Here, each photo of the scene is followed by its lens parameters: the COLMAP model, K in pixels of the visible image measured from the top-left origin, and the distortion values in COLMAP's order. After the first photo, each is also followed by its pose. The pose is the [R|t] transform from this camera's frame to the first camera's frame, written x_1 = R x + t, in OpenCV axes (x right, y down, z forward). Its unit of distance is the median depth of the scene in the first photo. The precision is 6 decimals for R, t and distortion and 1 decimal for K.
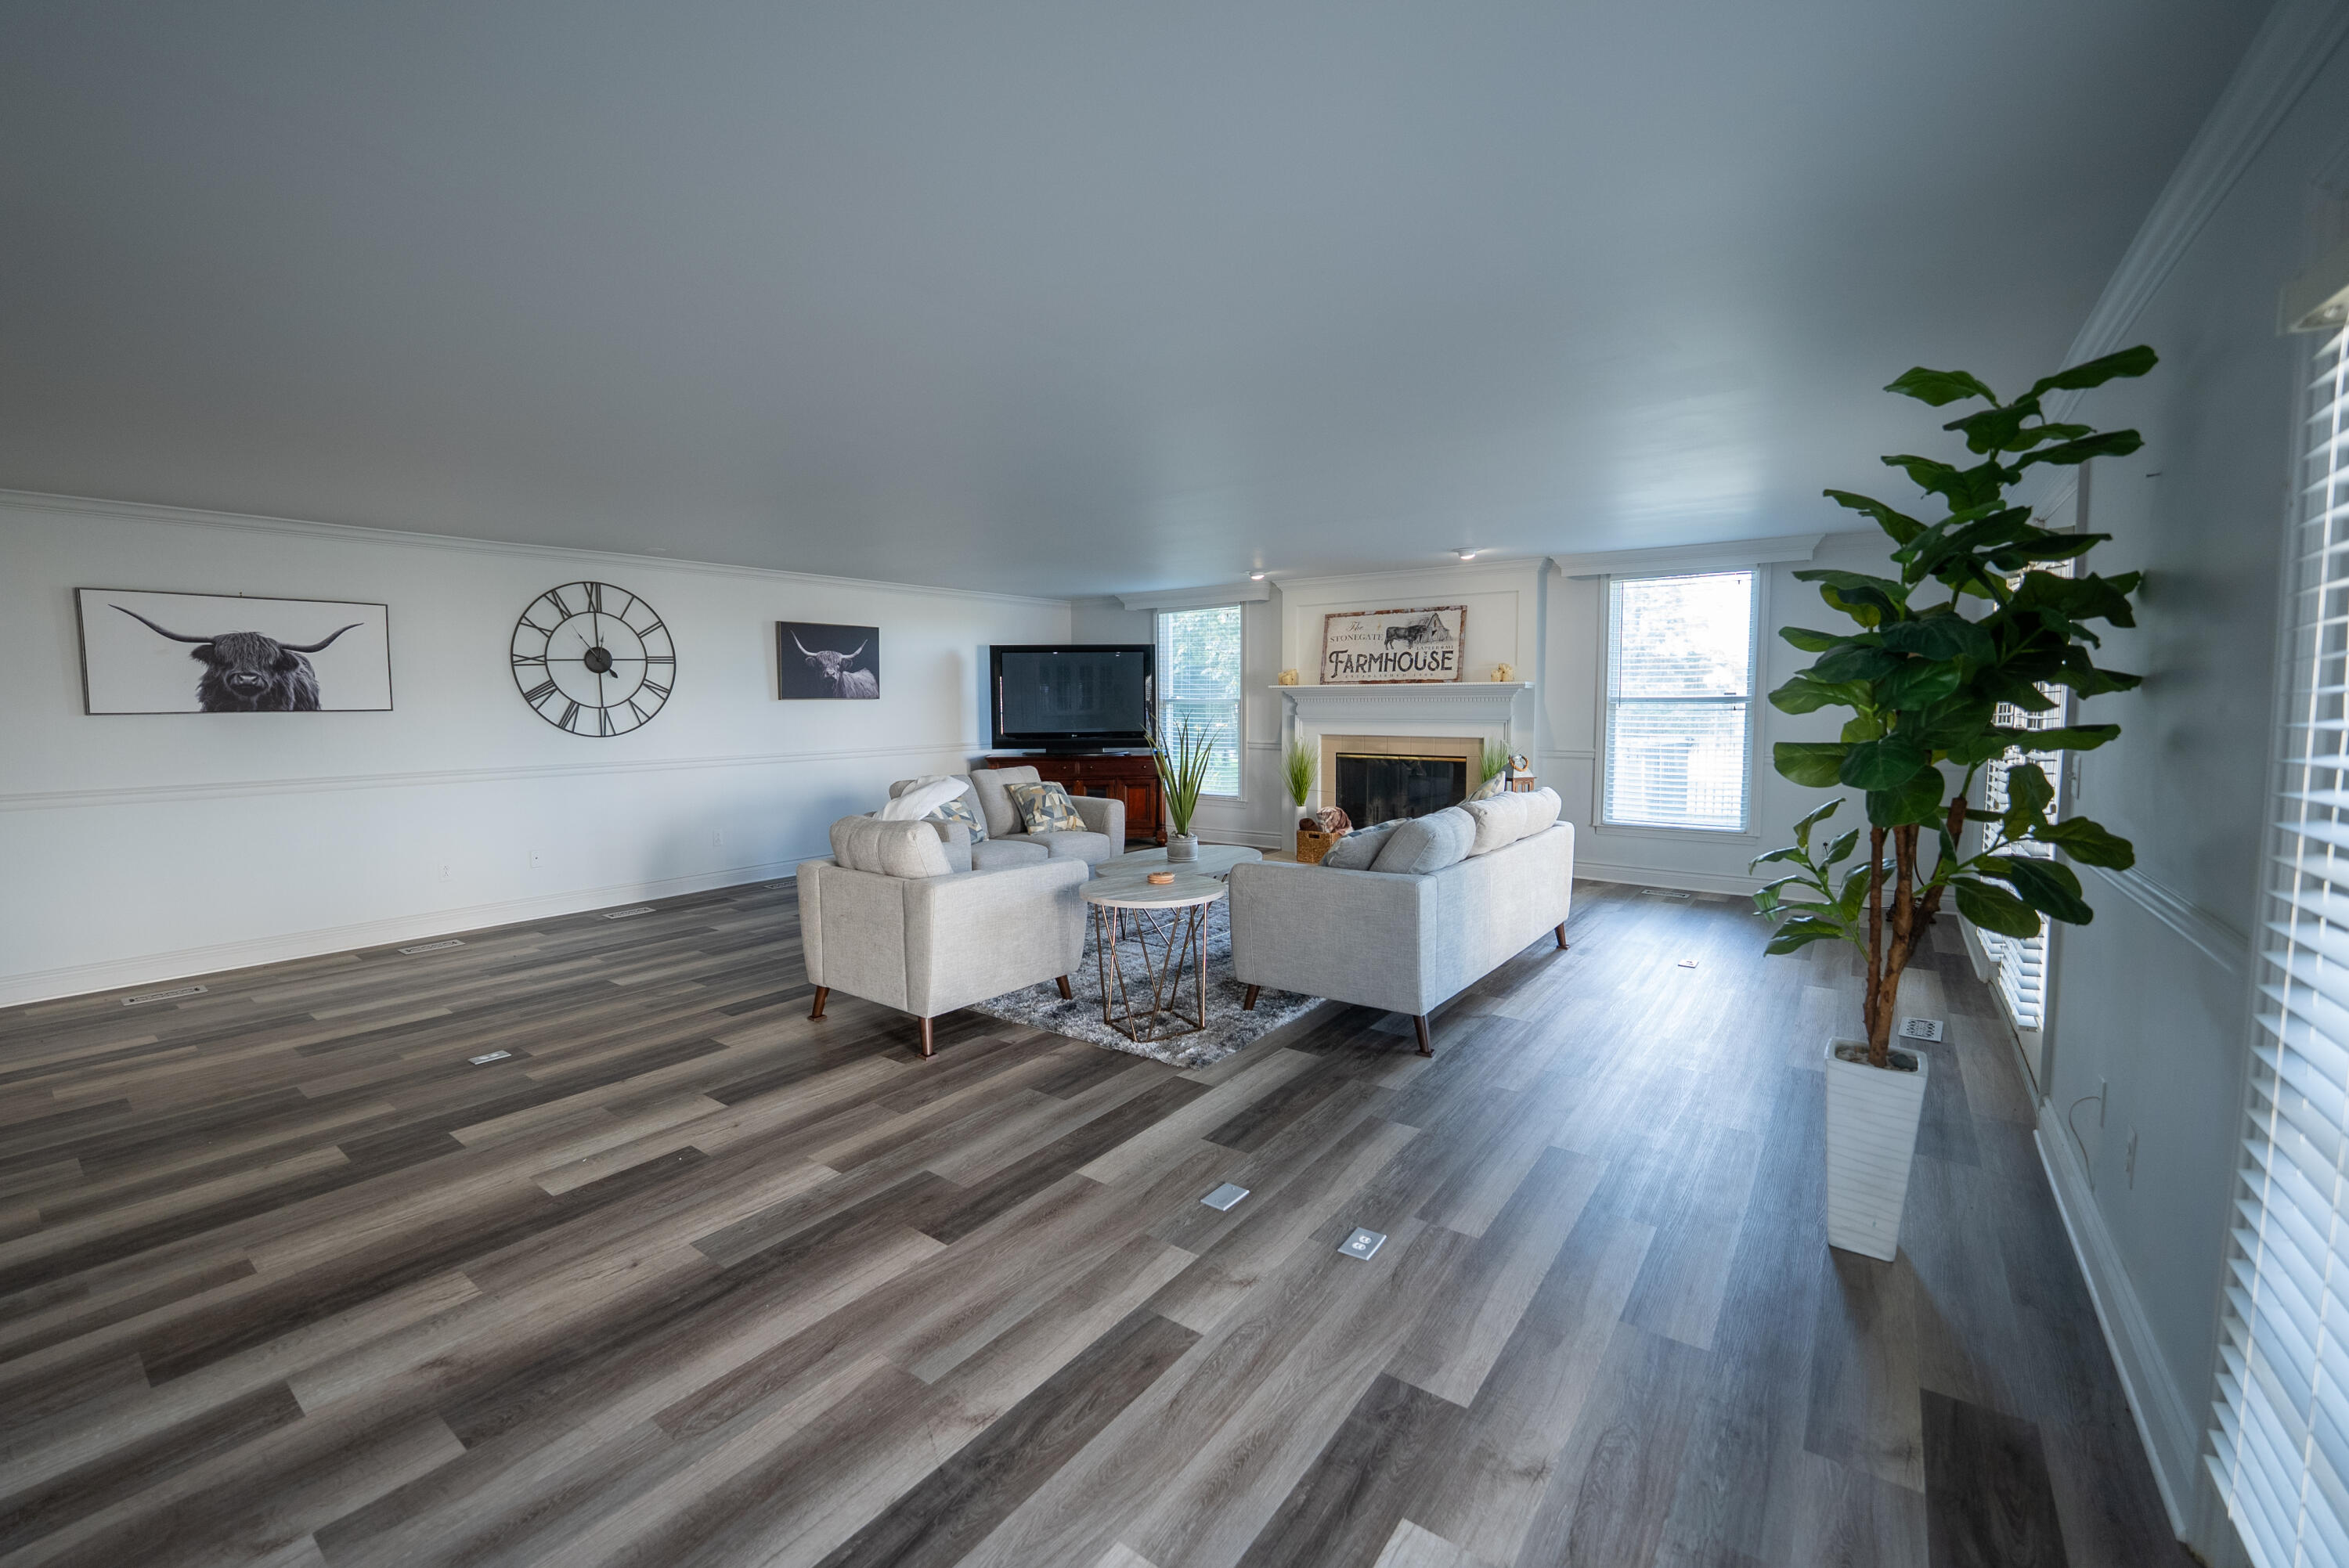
lens RADIAL K [[954.4, 0, 1174.5], [0, 954.4, 784.0], [0, 0, 1]] dist [-0.016153, -0.000098]
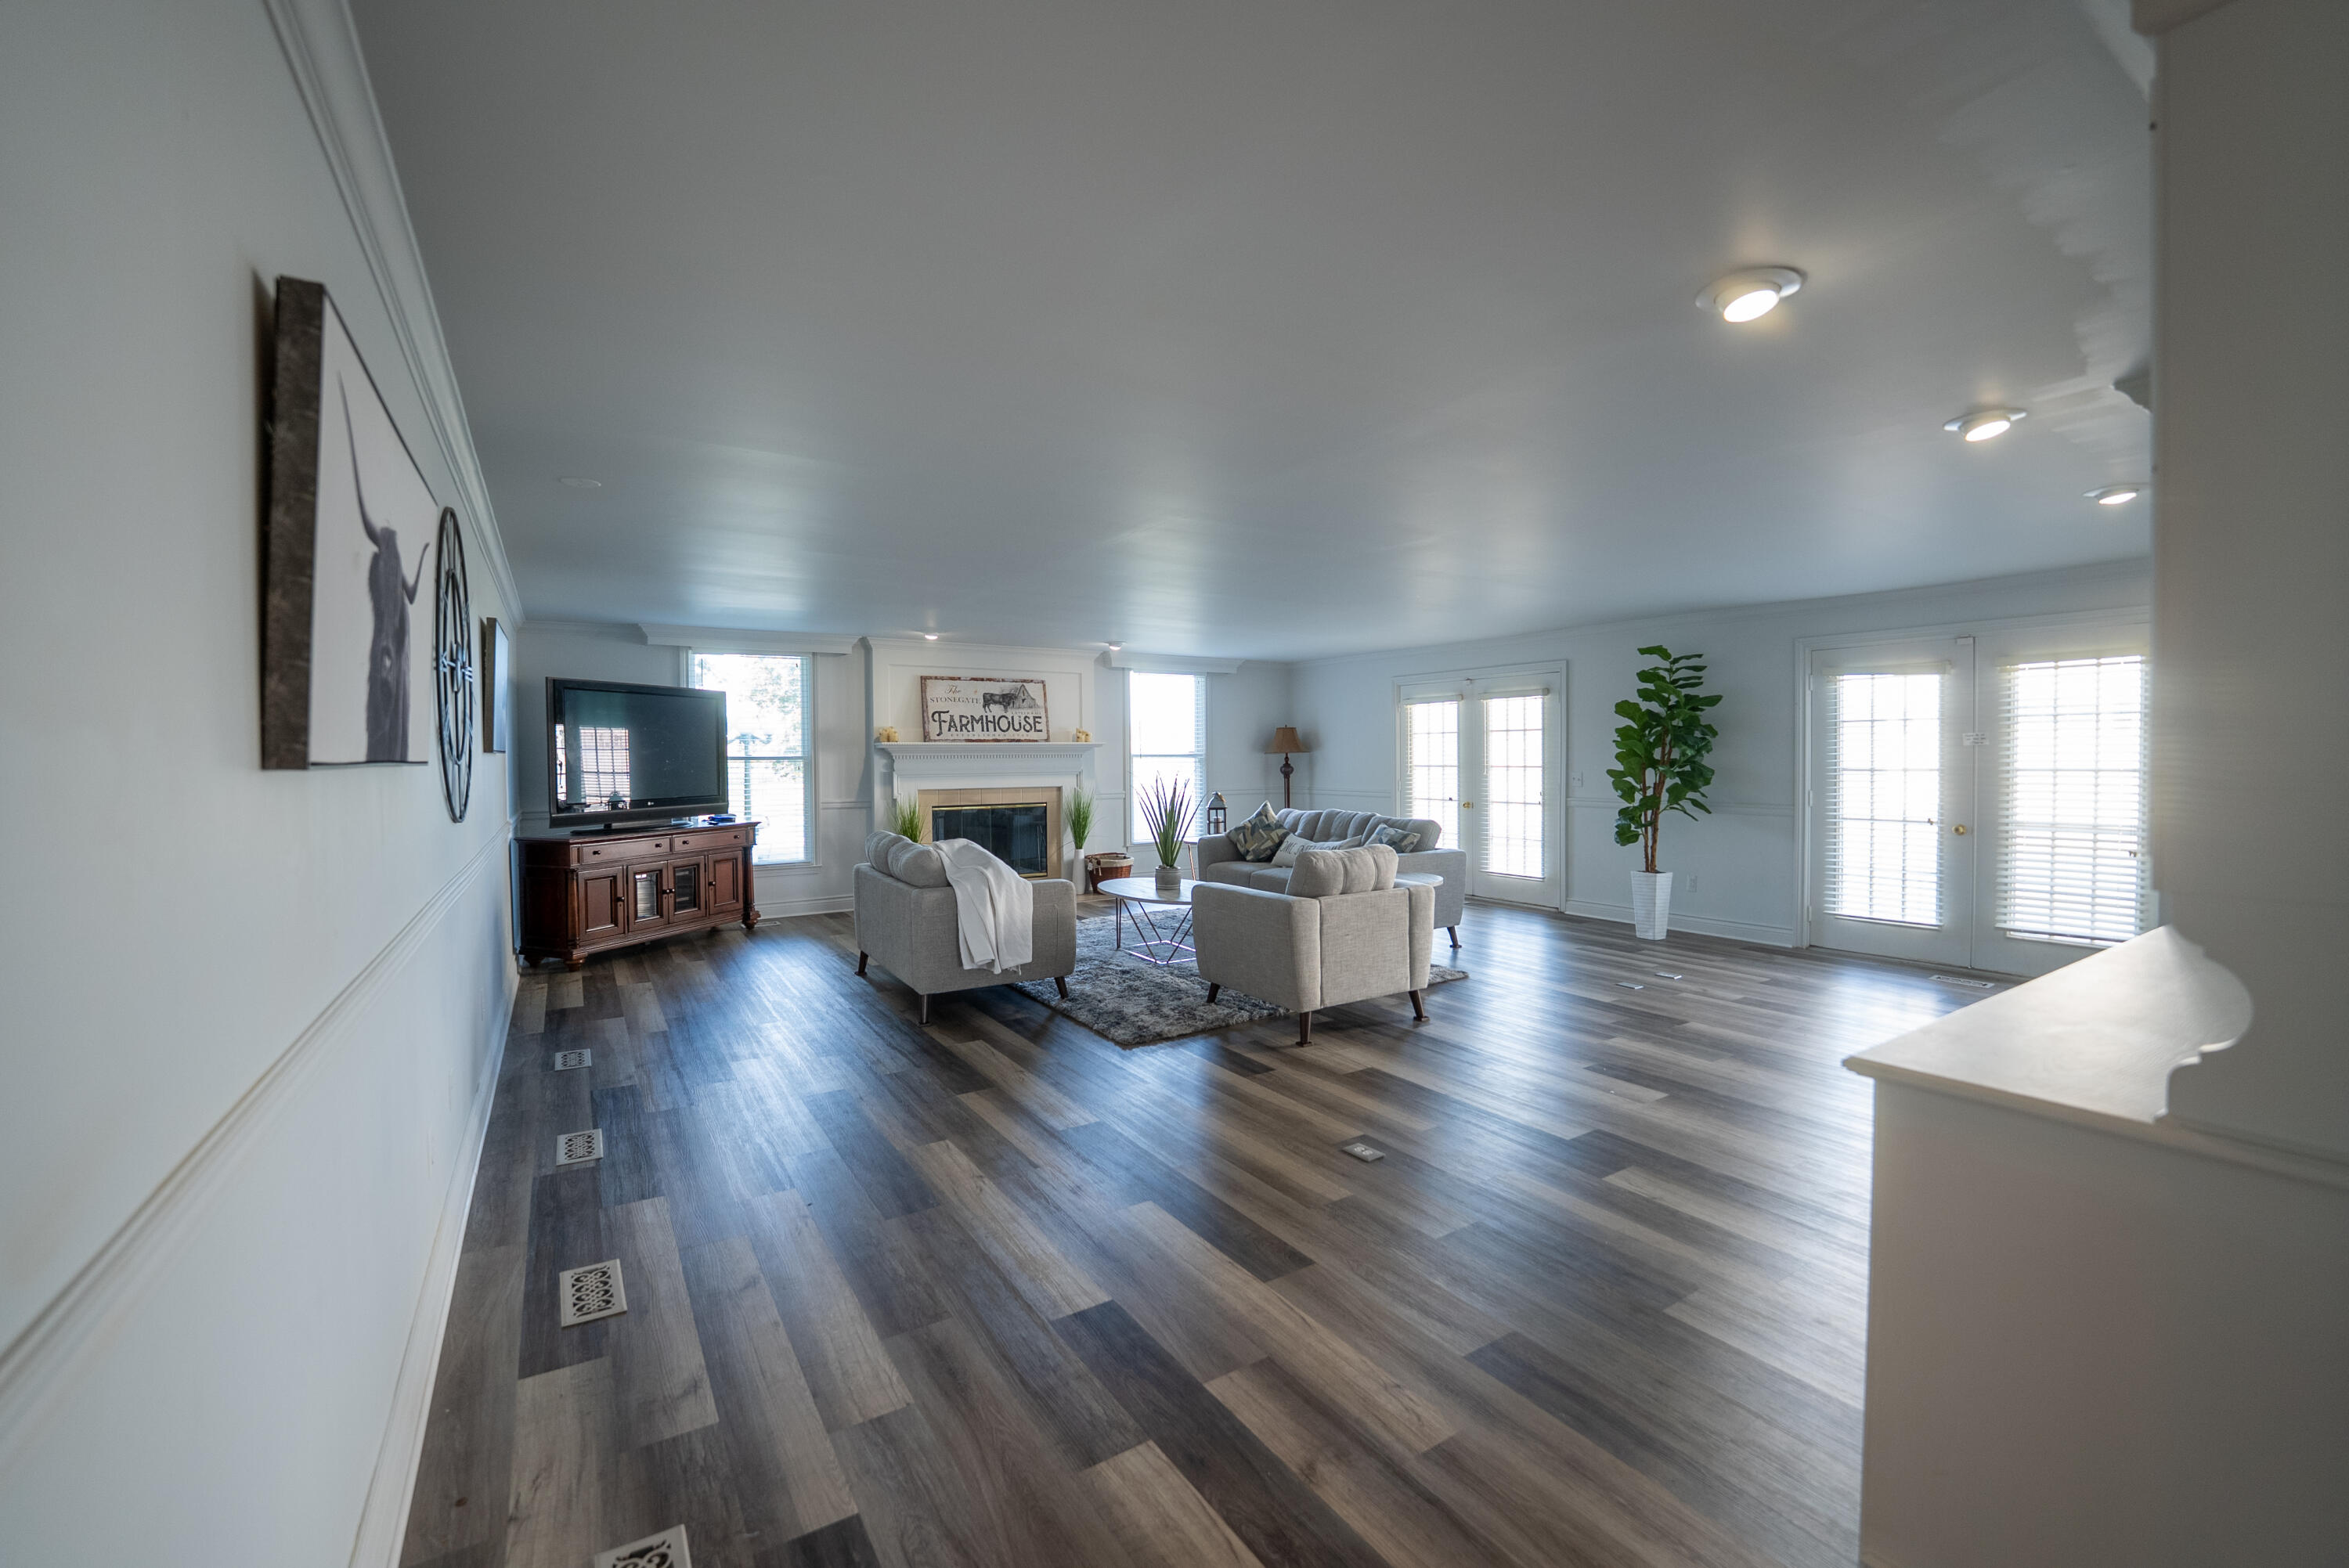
lens RADIAL K [[954.4, 0, 1174.5], [0, 954.4, 784.0], [0, 0, 1]] dist [-0.016153, -0.000098]
pose [[0.351128, -0.022674, 0.936053, -0.798826], [0.088708, 0.996016, -0.009149, -0.026517], [-0.932116, 0.086248, 0.351741, 0.413844]]
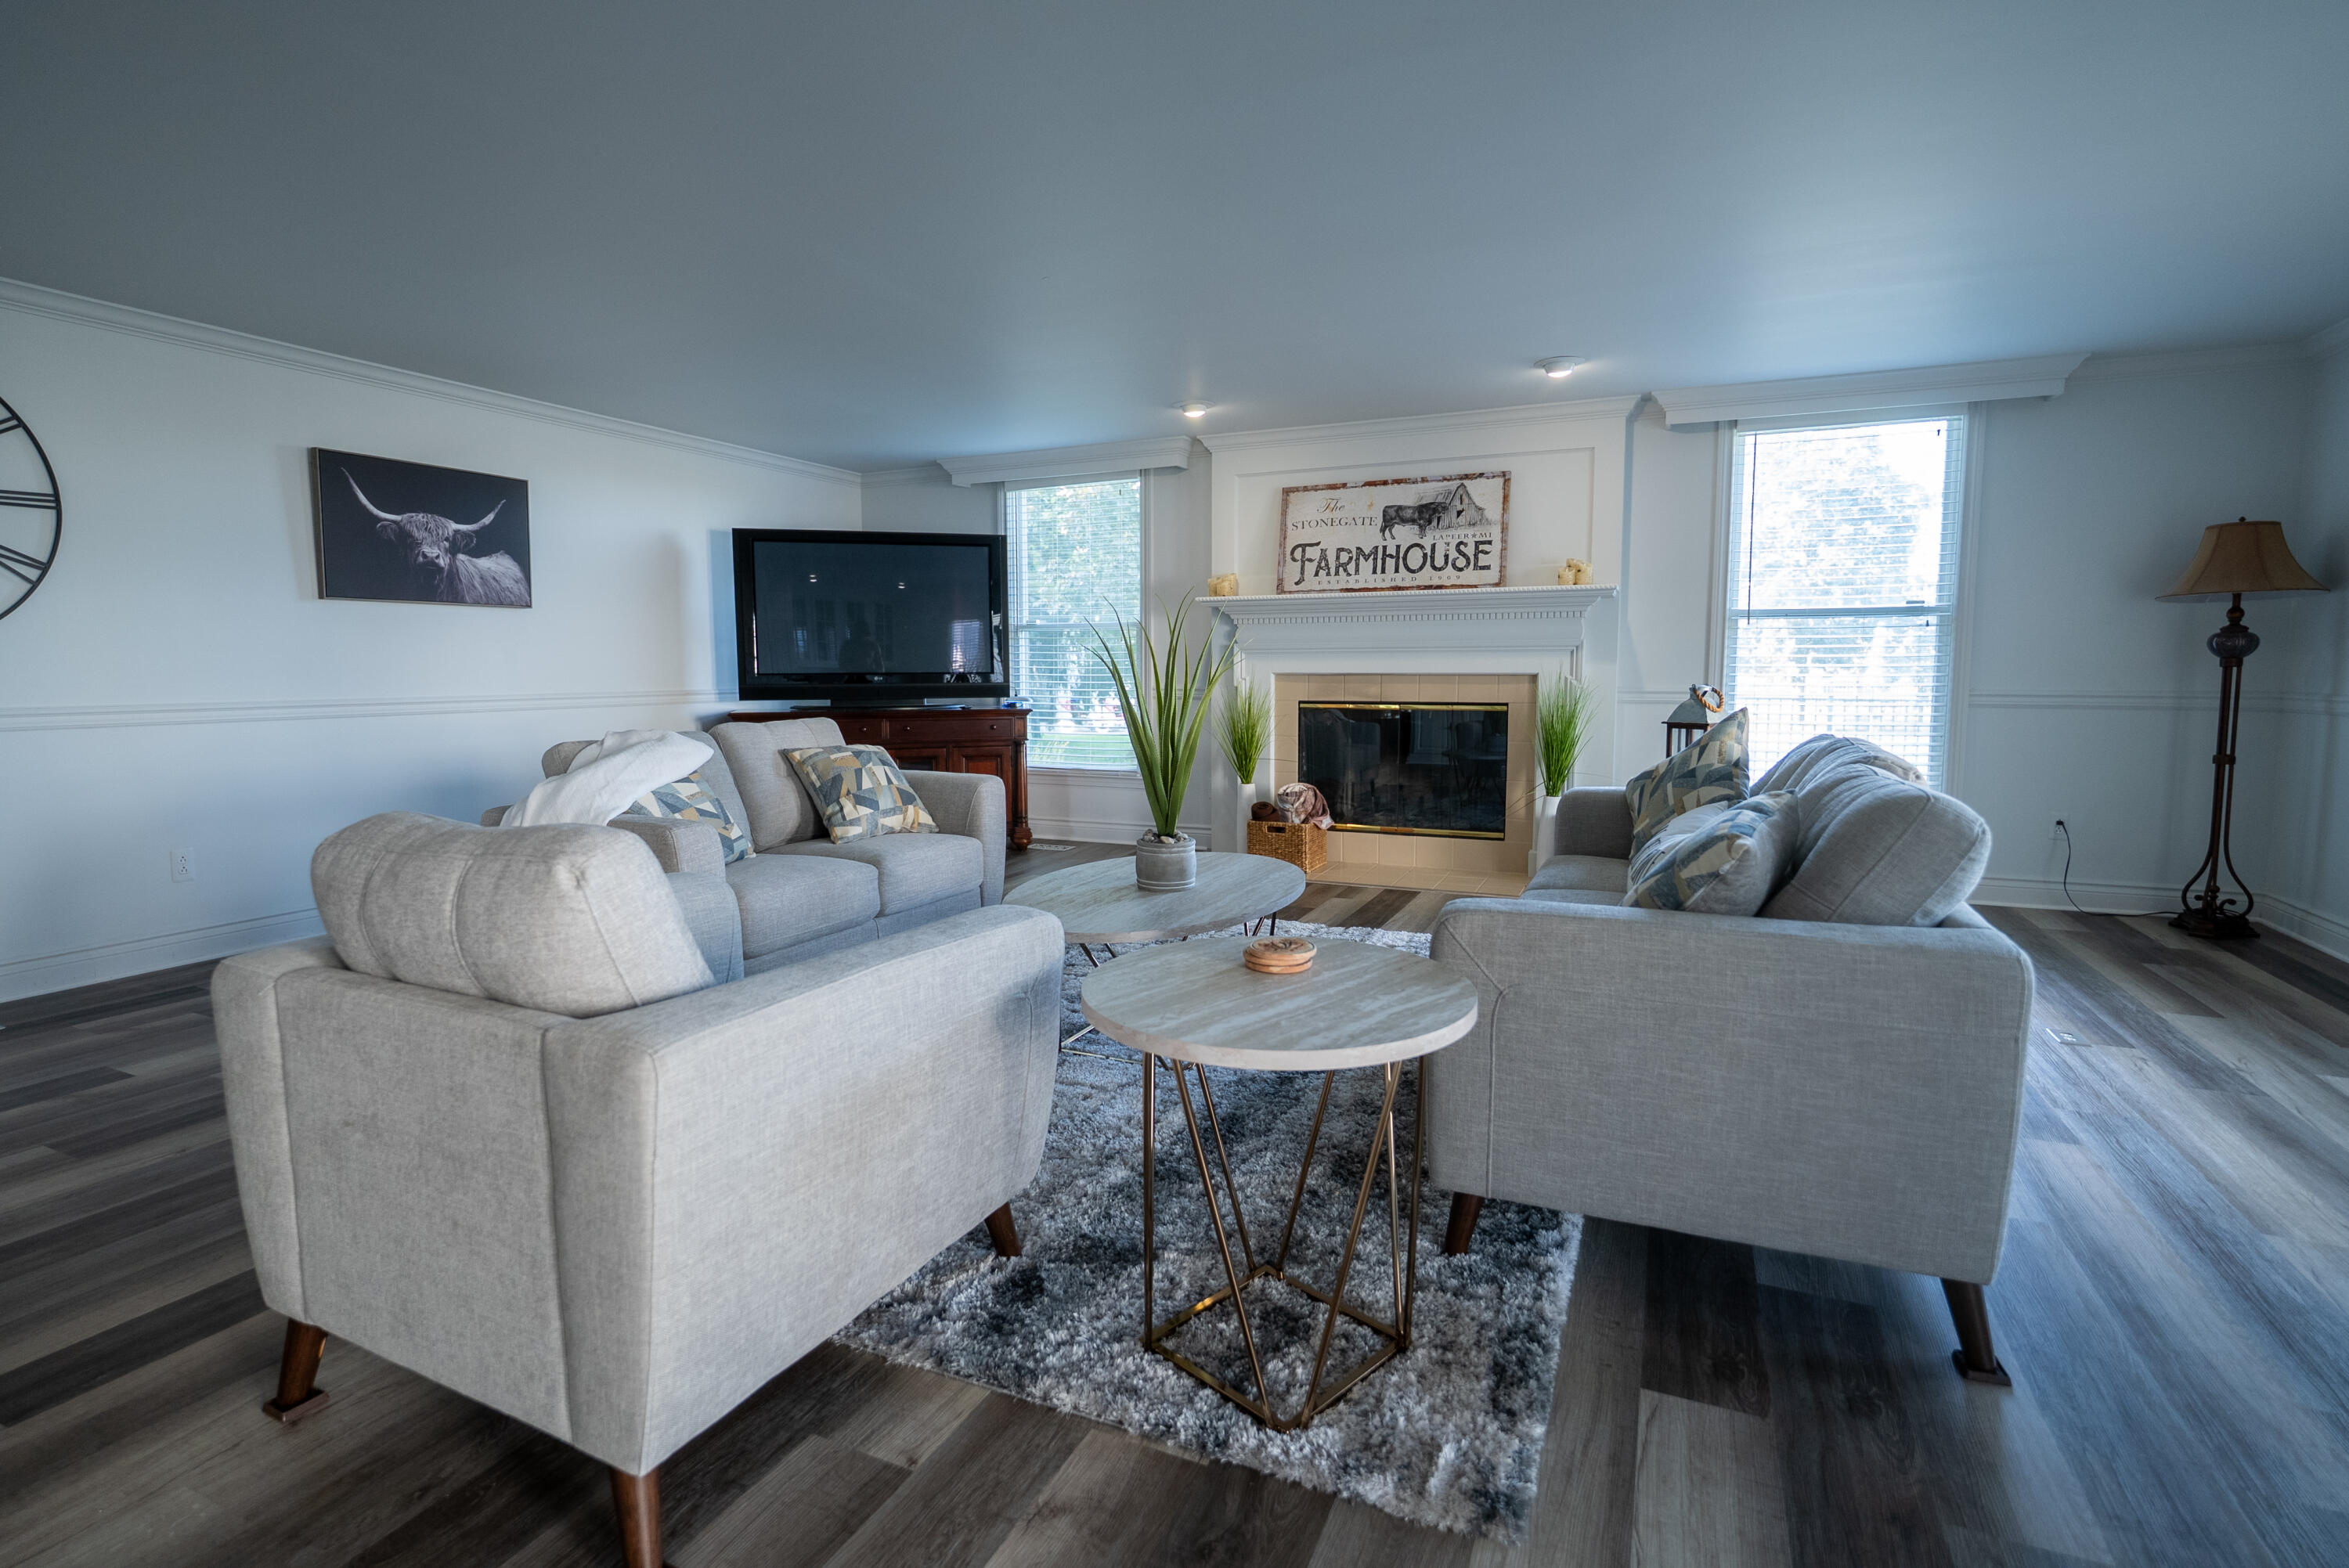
lens RADIAL K [[1092.7, 0, 1174.5], [0, 1092.7, 784.0], [0, 0, 1]] dist [-0.014431, 0.000031]
pose [[0.977588, -0.018275, 0.209733, -0.079925], [0.014922, 0.999734, 0.017559, 0.010750], [-0.209999, -0.014036, 0.977601, 0.311899]]
